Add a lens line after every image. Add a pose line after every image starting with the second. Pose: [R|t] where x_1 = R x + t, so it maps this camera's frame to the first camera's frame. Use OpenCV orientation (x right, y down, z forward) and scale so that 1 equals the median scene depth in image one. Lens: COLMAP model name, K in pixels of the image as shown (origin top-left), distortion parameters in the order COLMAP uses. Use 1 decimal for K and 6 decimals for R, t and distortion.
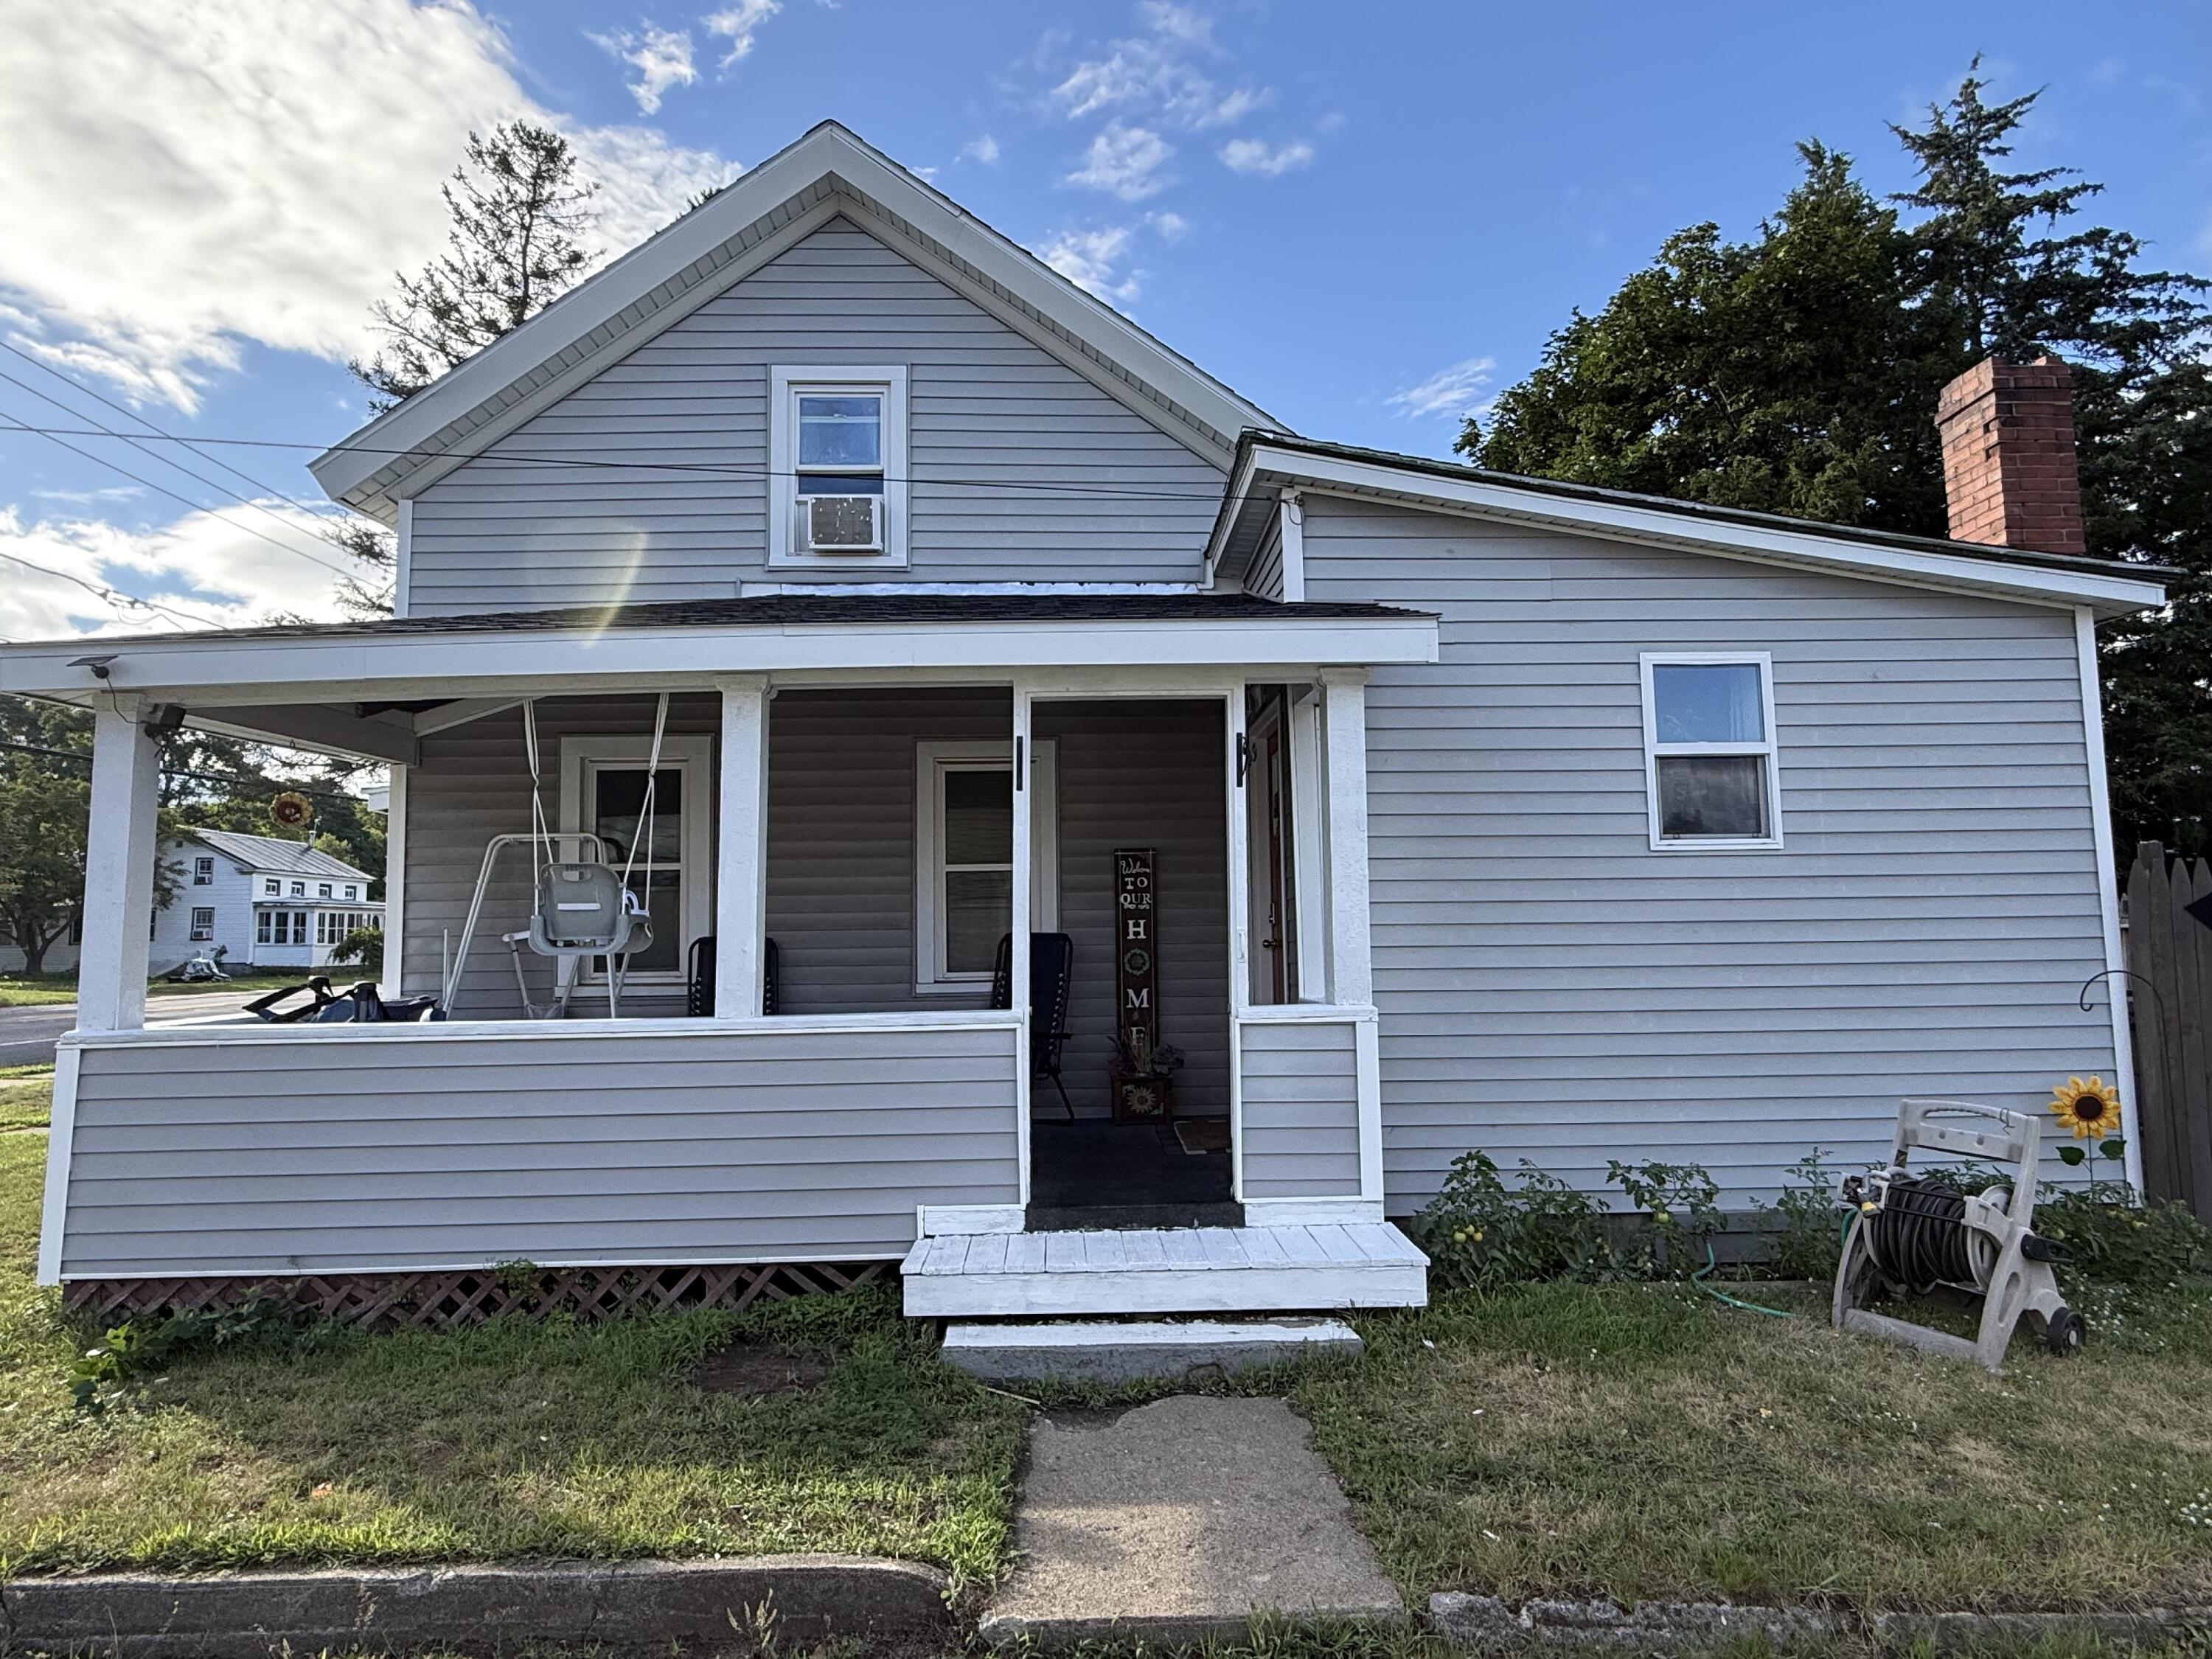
lens RADIAL K [[1255.4, 0, 1095.2], [0, 1255.4, 823.4], [0, 0, 1]] dist [0.005336, -0.003111]
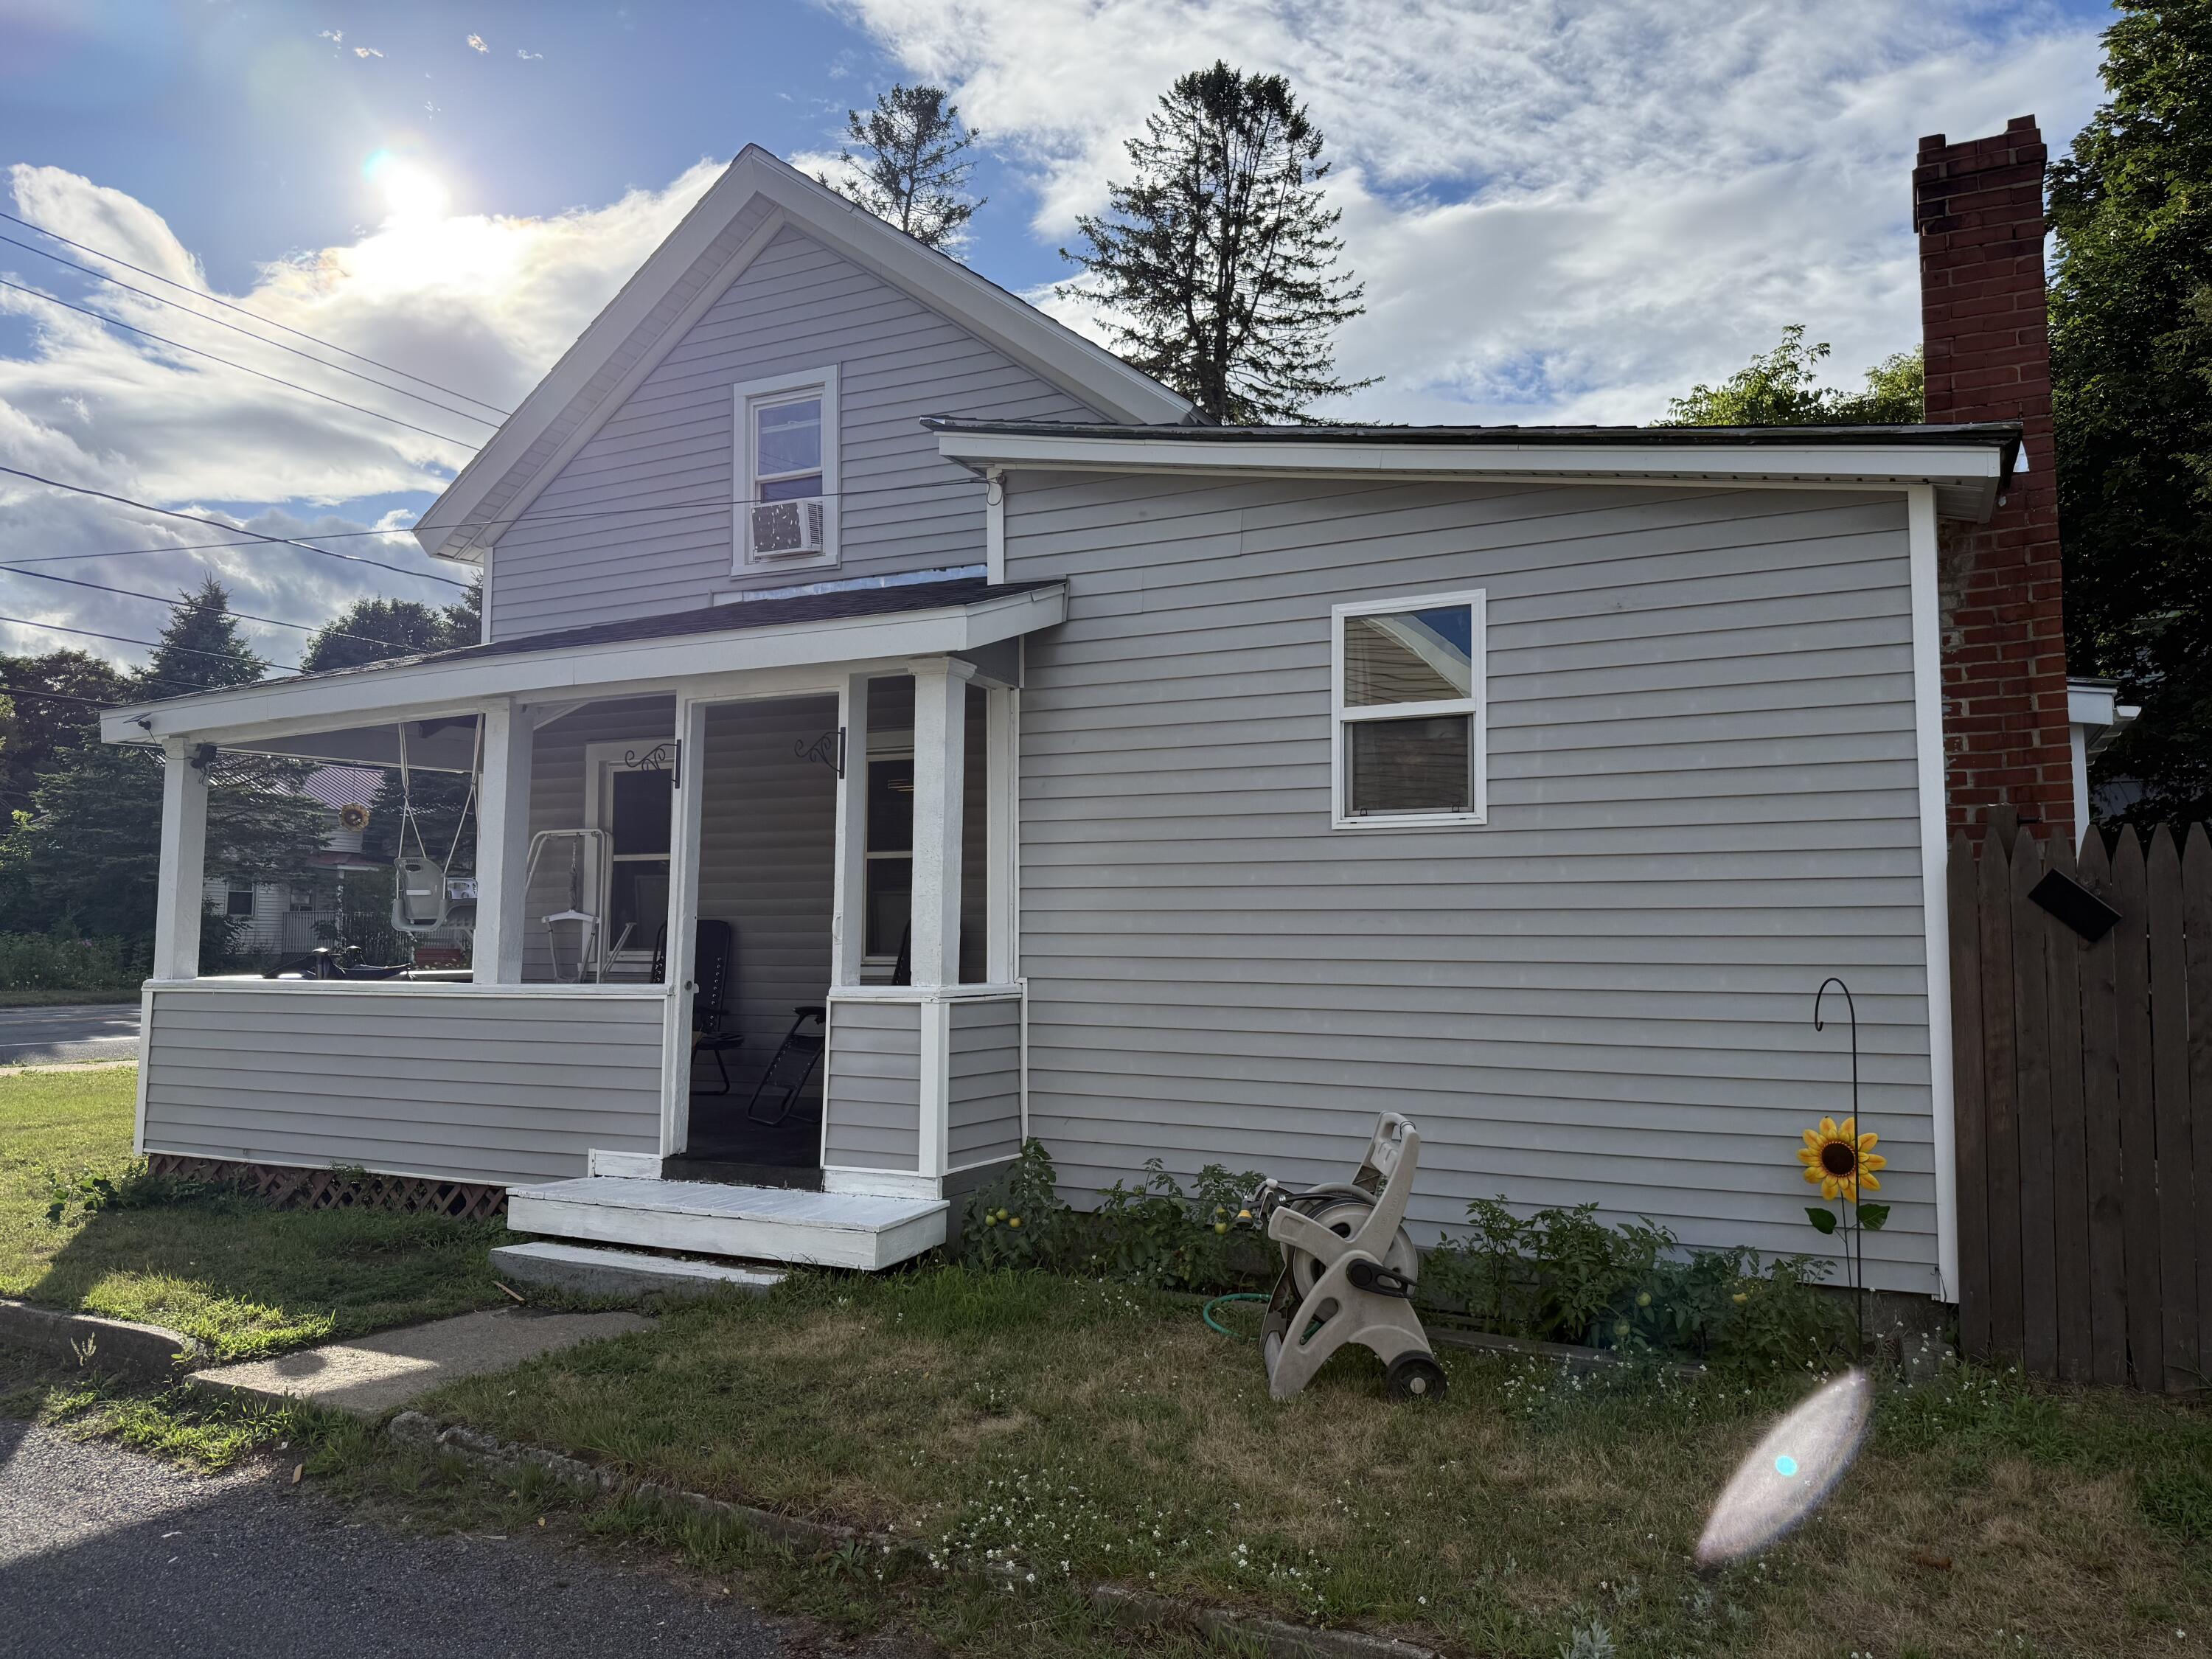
lens RADIAL K [[1561.2, 0, 1090.4], [0, 1561.2, 828.2], [0, 0, 1]] dist [0.068767, -0.086900]
pose [[0.878386, -0.018336, -0.477601, 0.908870], [0.029356, 0.999447, 0.015618, -0.001714], [0.477050, -0.027739, 0.878438, -0.051444]]
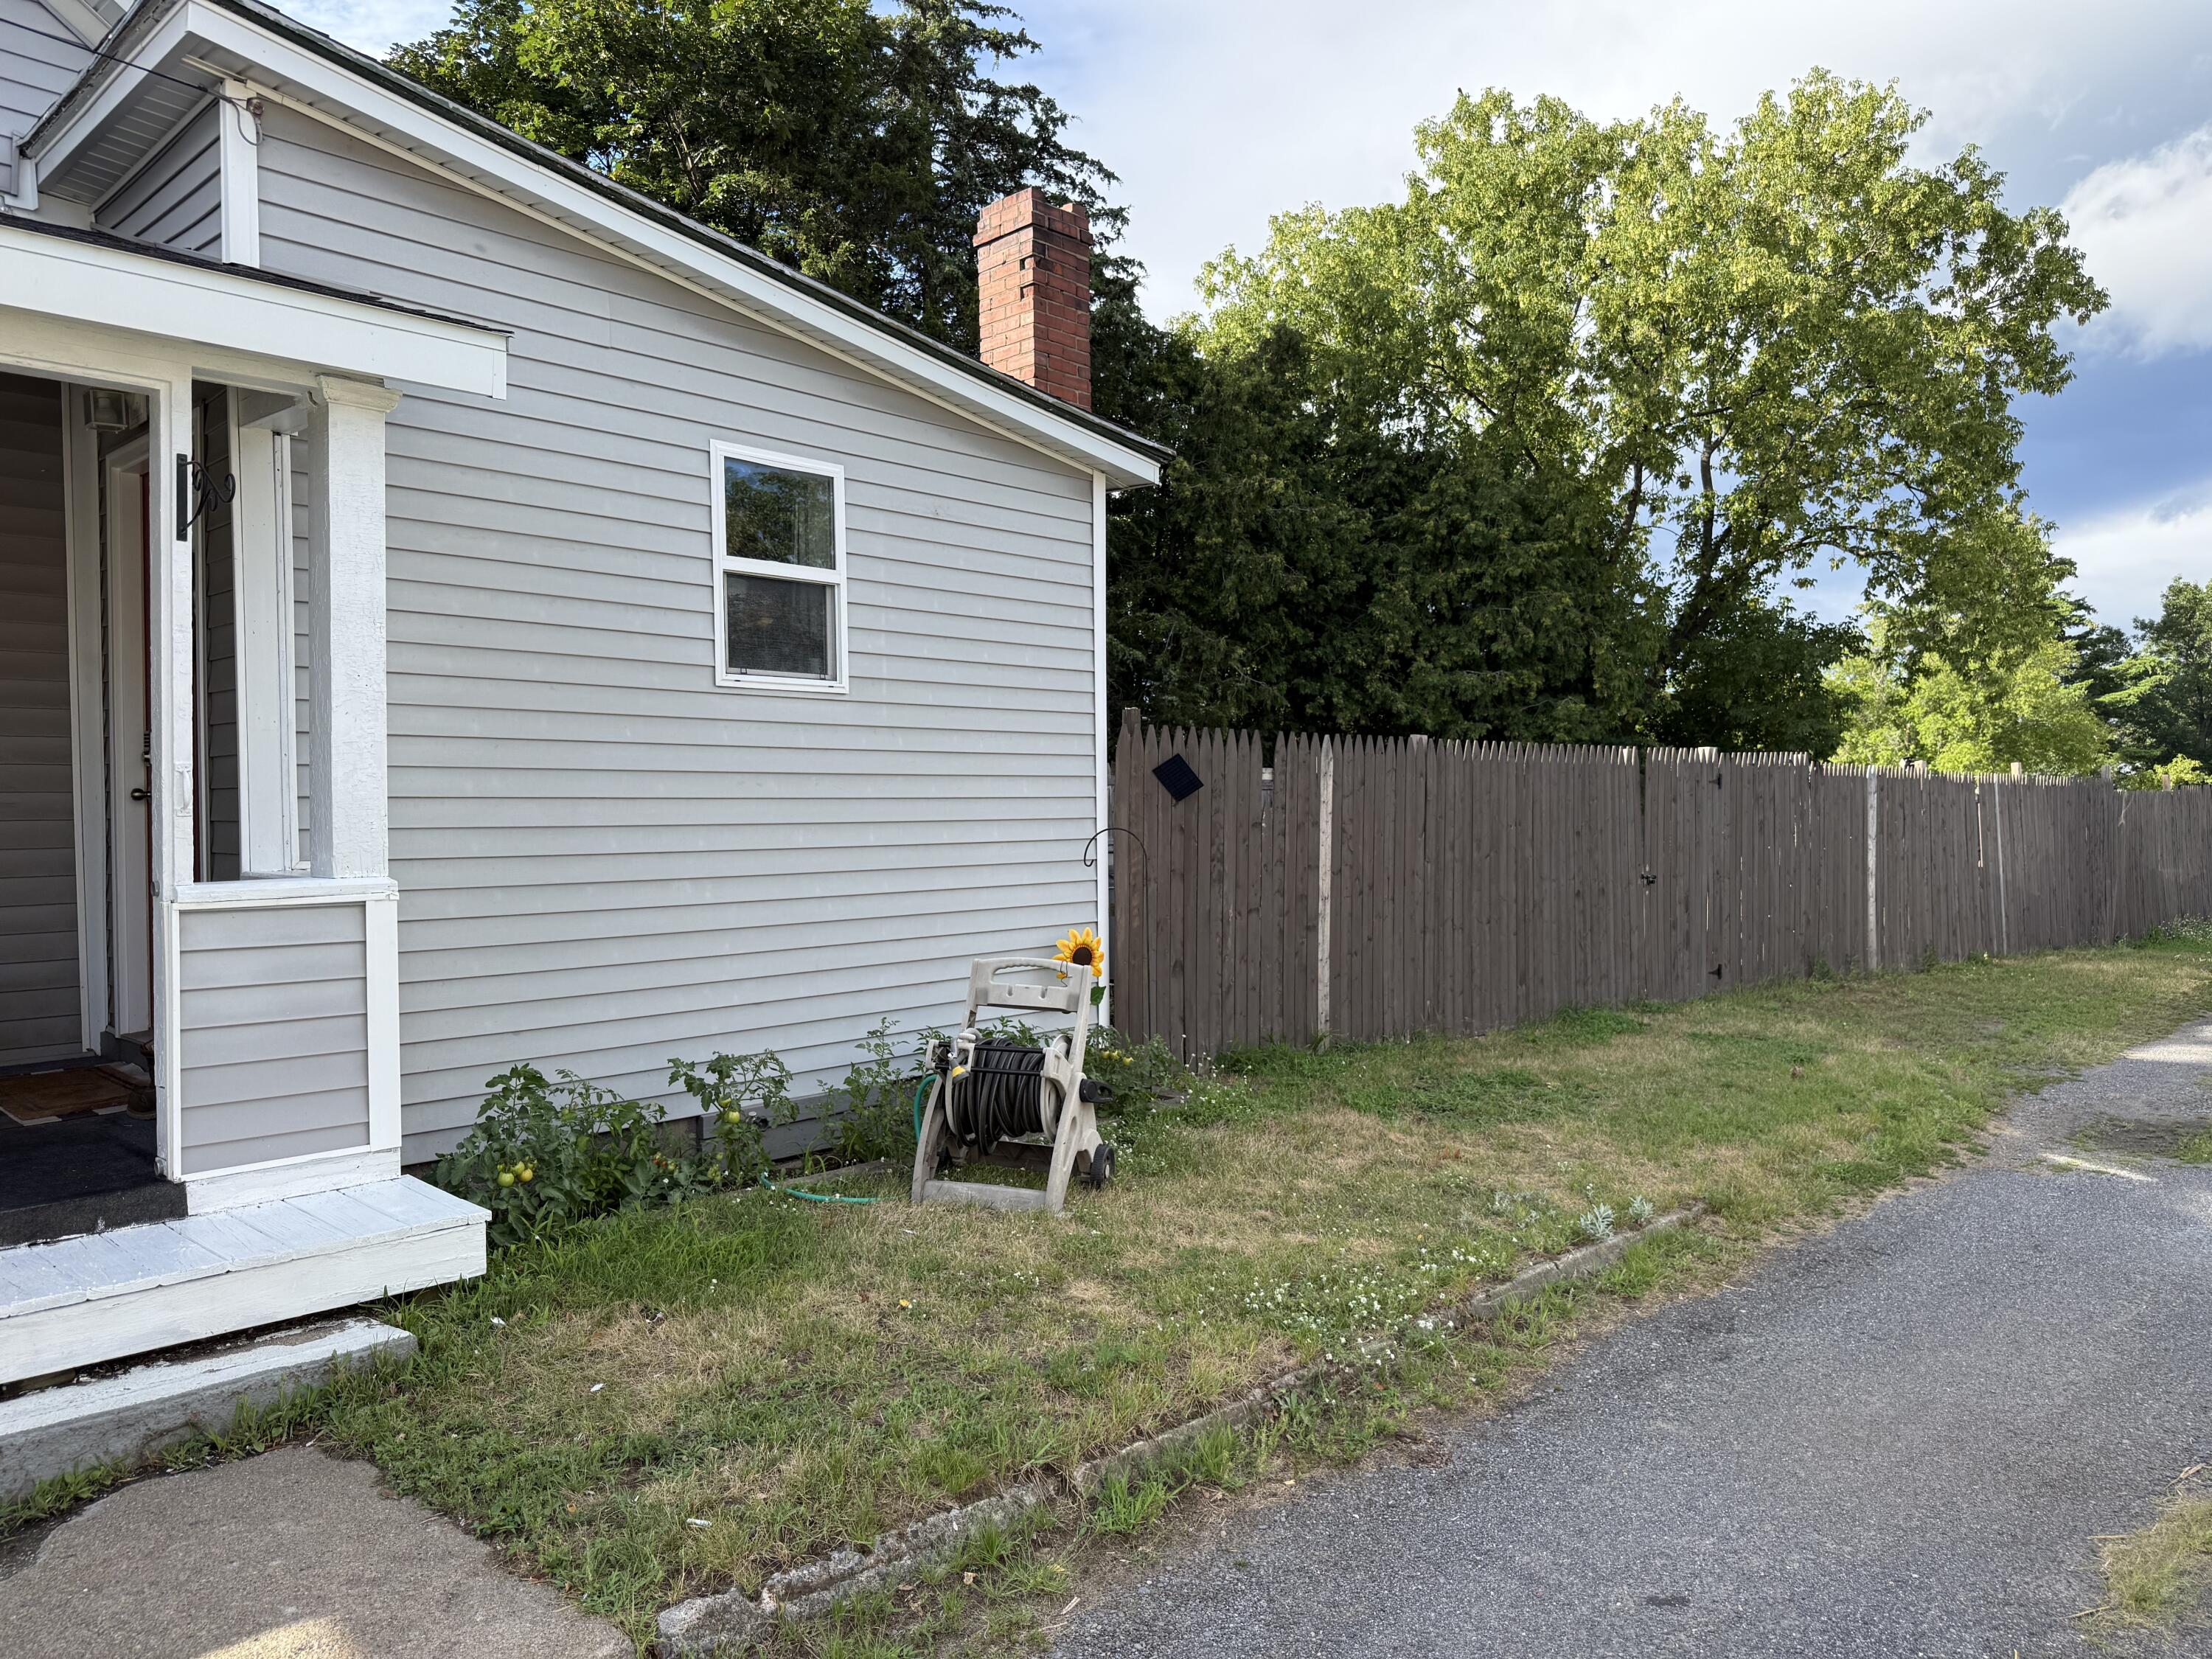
lens RADIAL K [[1561.2, 0, 1112.2], [0, 1561.2, 833.1], [0, 0, 1]] dist [0.068767, -0.086900]
pose [[0.700518, -0.005083, 0.713616, -0.124050], [-0.072595, 0.994280, 0.078345, 0.020457], [-0.709932, -0.106687, 0.696142, 0.096058]]
